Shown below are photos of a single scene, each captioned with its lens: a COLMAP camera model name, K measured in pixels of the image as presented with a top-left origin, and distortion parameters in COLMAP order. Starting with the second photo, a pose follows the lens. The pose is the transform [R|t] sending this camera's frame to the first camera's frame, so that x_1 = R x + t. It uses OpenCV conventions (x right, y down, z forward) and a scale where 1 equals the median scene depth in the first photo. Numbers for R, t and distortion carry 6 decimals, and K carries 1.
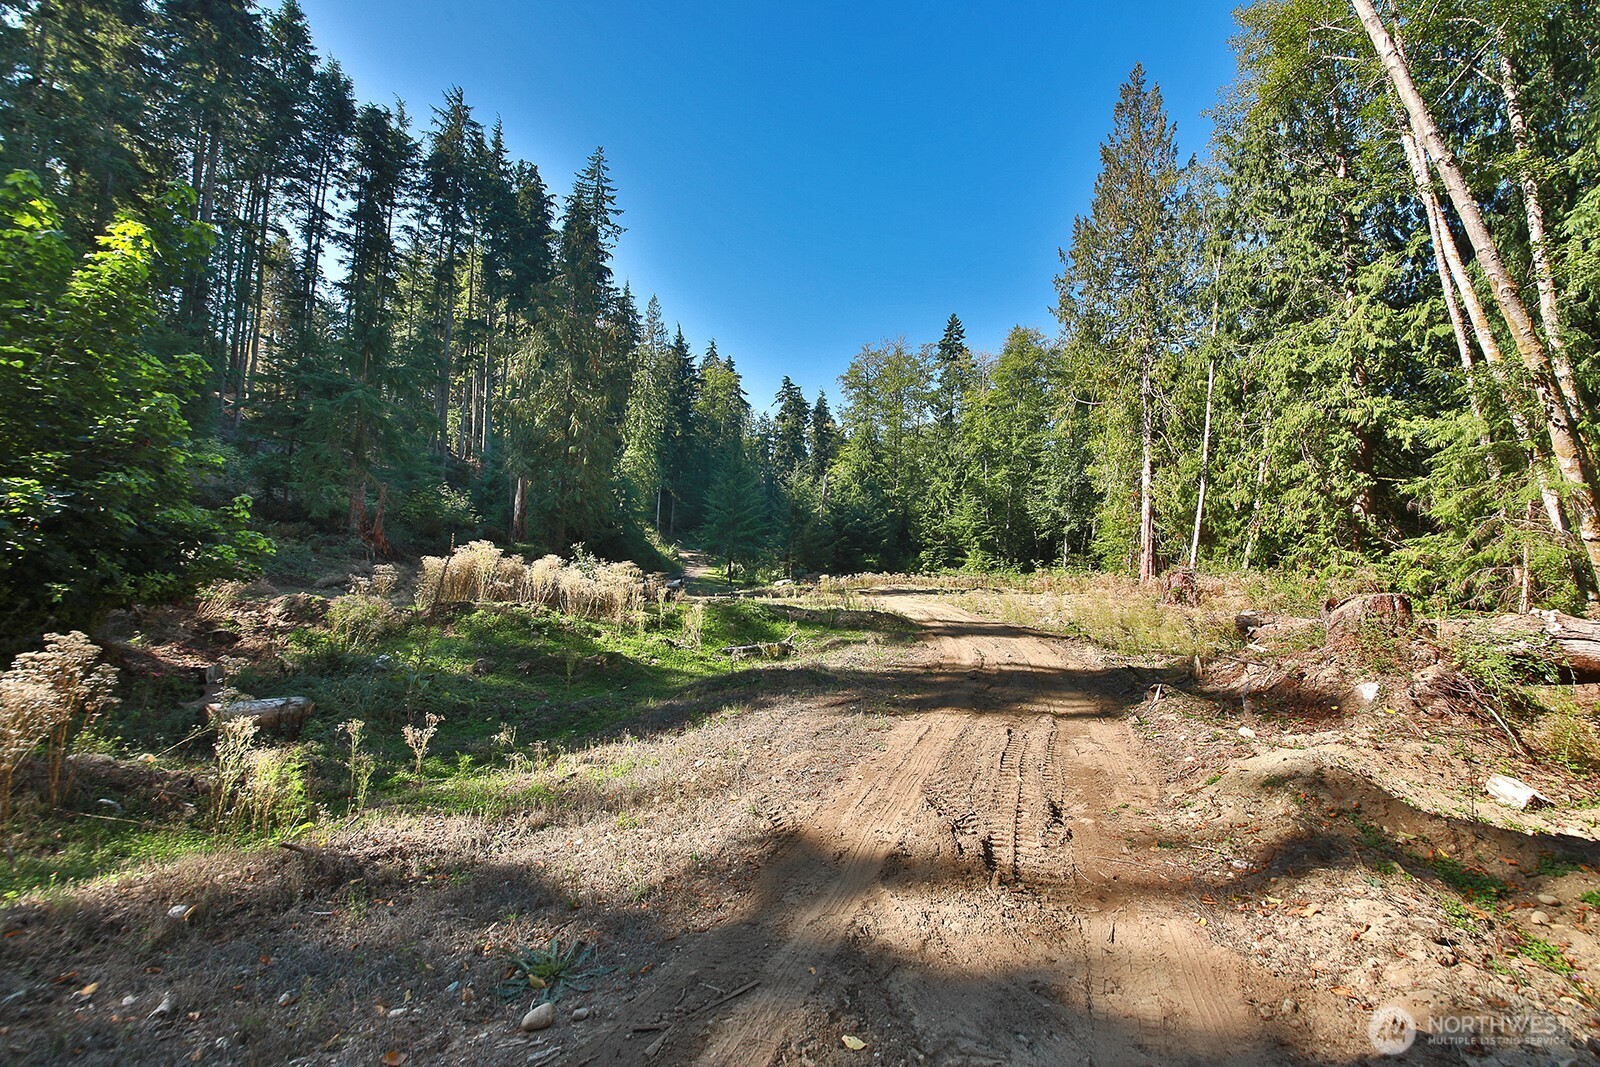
lens RADIAL K [[645.6, 0, 800.0], [0, 645.6, 533.5], [0, 0, 1]] dist [0.000877, -0.018404]
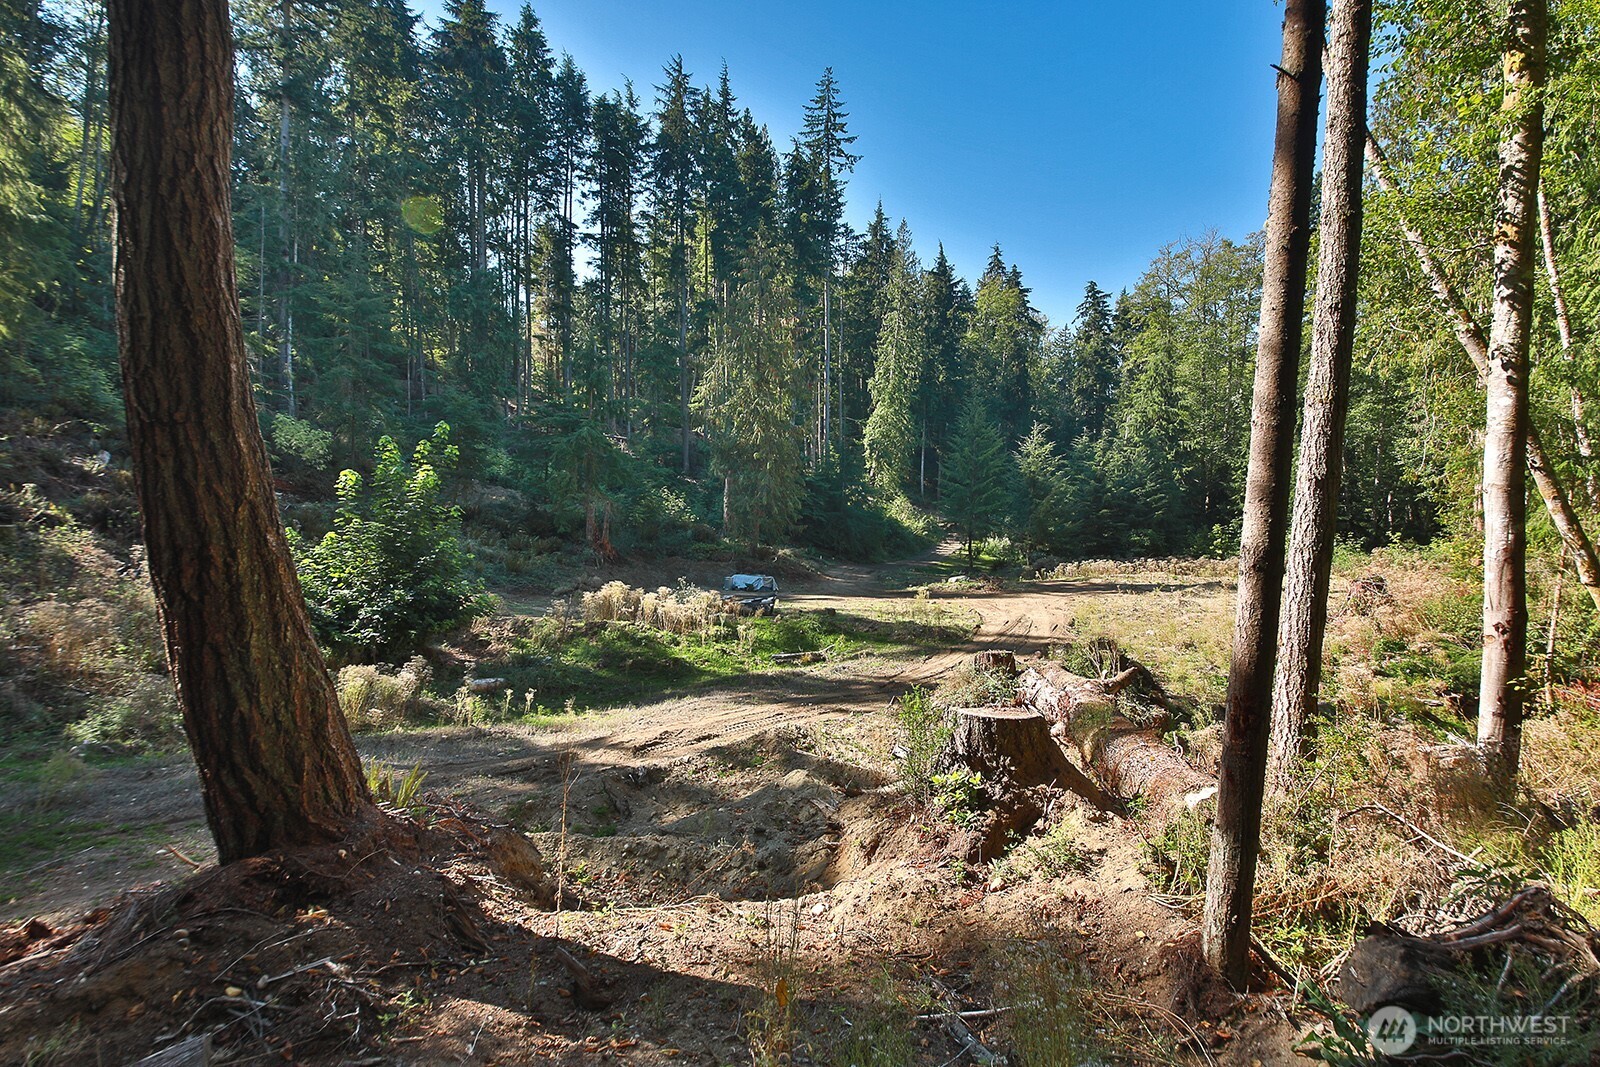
lens RADIAL K [[817.1, 0, 800.0], [0, 817.1, 533.5], [0, 0, 1]] dist [0.000743, 0.000234]
pose [[0.914142, -0.018506, -0.404972, 0.120218], [0.044073, 0.997573, 0.053902, -0.031996], [0.402991, -0.067123, 0.912739, -0.102918]]
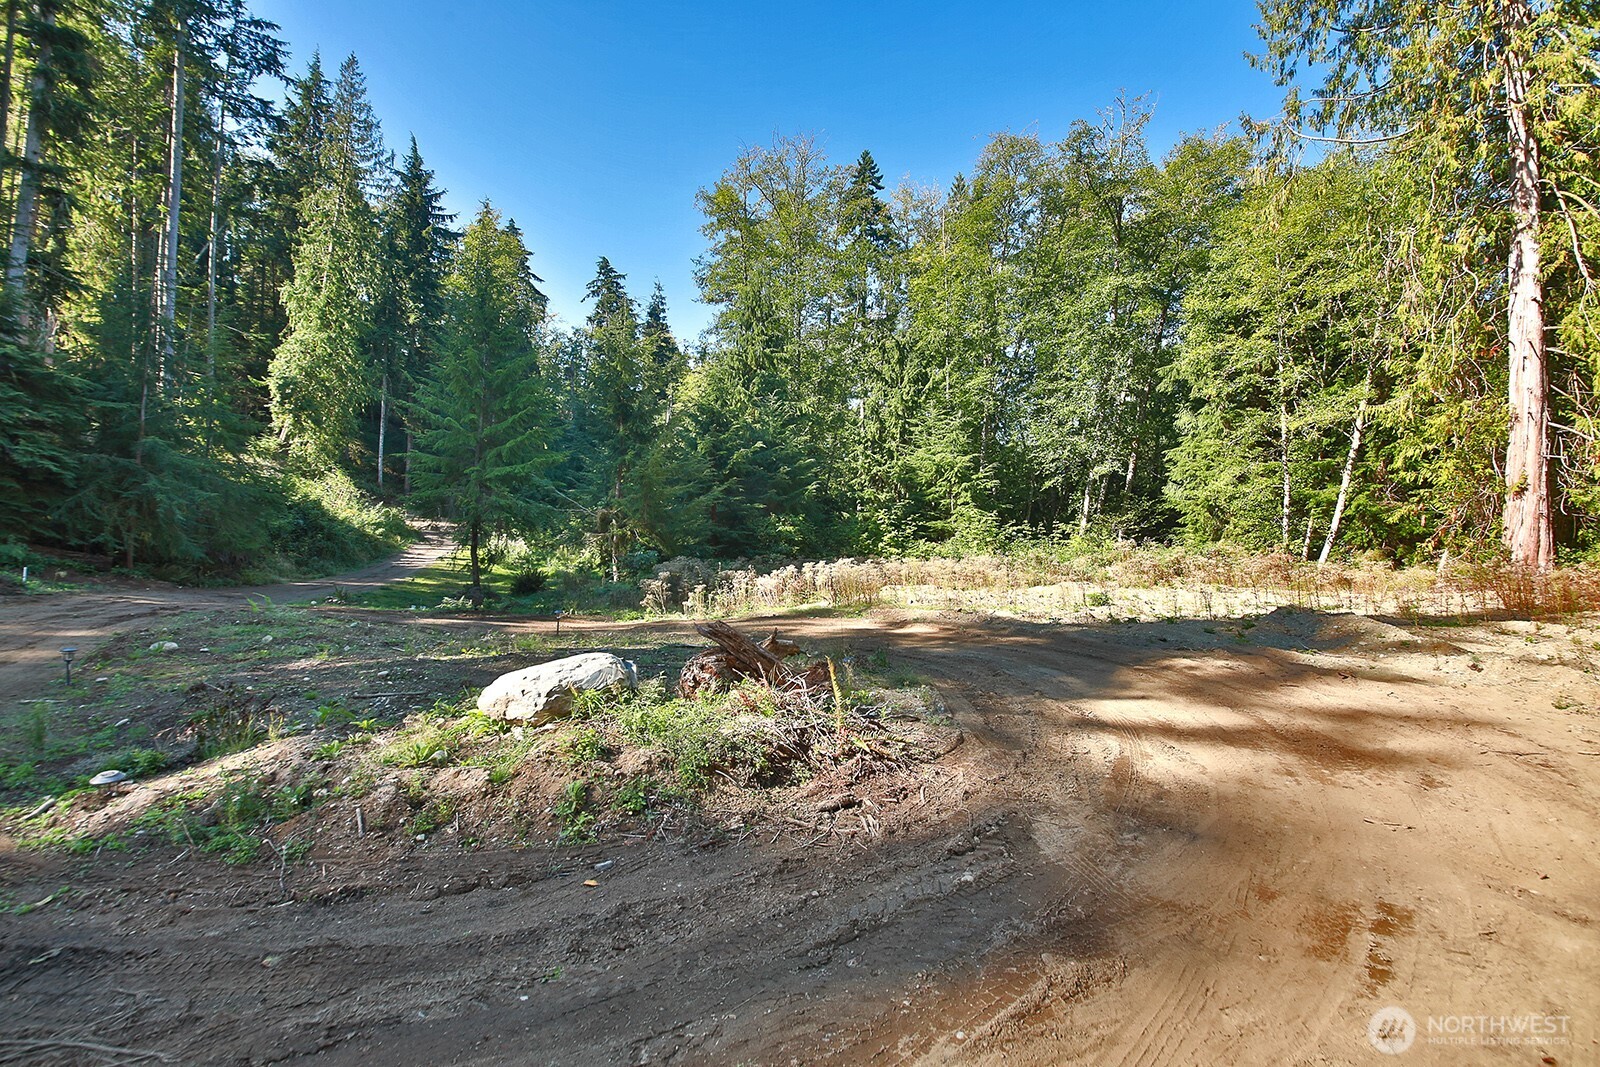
lens RADIAL K [[775.9, 0, 800.0], [0, 775.9, 533.5], [0, 0, 1]] dist [0.001765, -0.000066]
pose [[0.975367, -0.012714, 0.220222, -0.006672], [0.003347, 0.999076, 0.042853, 0.018337], [-0.220563, -0.041060, 0.974508, 0.390396]]
